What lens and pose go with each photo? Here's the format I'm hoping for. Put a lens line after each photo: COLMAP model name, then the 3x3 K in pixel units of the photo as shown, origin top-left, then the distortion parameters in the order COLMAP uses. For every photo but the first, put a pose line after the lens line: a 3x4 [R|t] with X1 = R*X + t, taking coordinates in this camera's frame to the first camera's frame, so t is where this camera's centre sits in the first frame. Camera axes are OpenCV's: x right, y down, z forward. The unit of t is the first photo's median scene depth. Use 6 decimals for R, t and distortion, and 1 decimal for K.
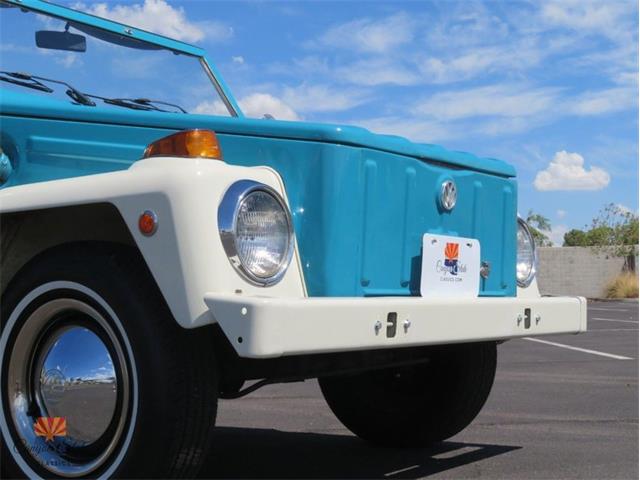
lens RADIAL K [[1062.8, 0, 319.0], [0, 1062.8, 239.0], [0, 0, 1]] dist [-0.035614, -0.060653]
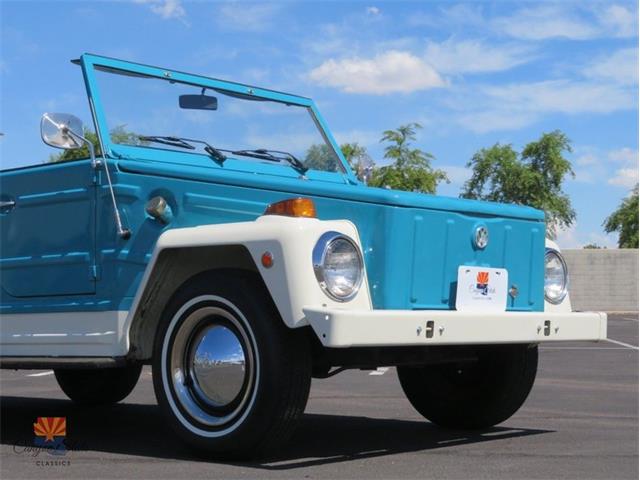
lens RADIAL K [[1311.1, 0, 321.9], [0, 1311.1, 239.8], [0, 0, 1]] dist [-0.017126, 0.027180]
pose [[0.993906, 0.014922, -0.109216, 0.104334], [-0.014161, 0.999870, 0.007743, -0.049548], [0.109318, -0.006150, 0.993988, -0.737303]]
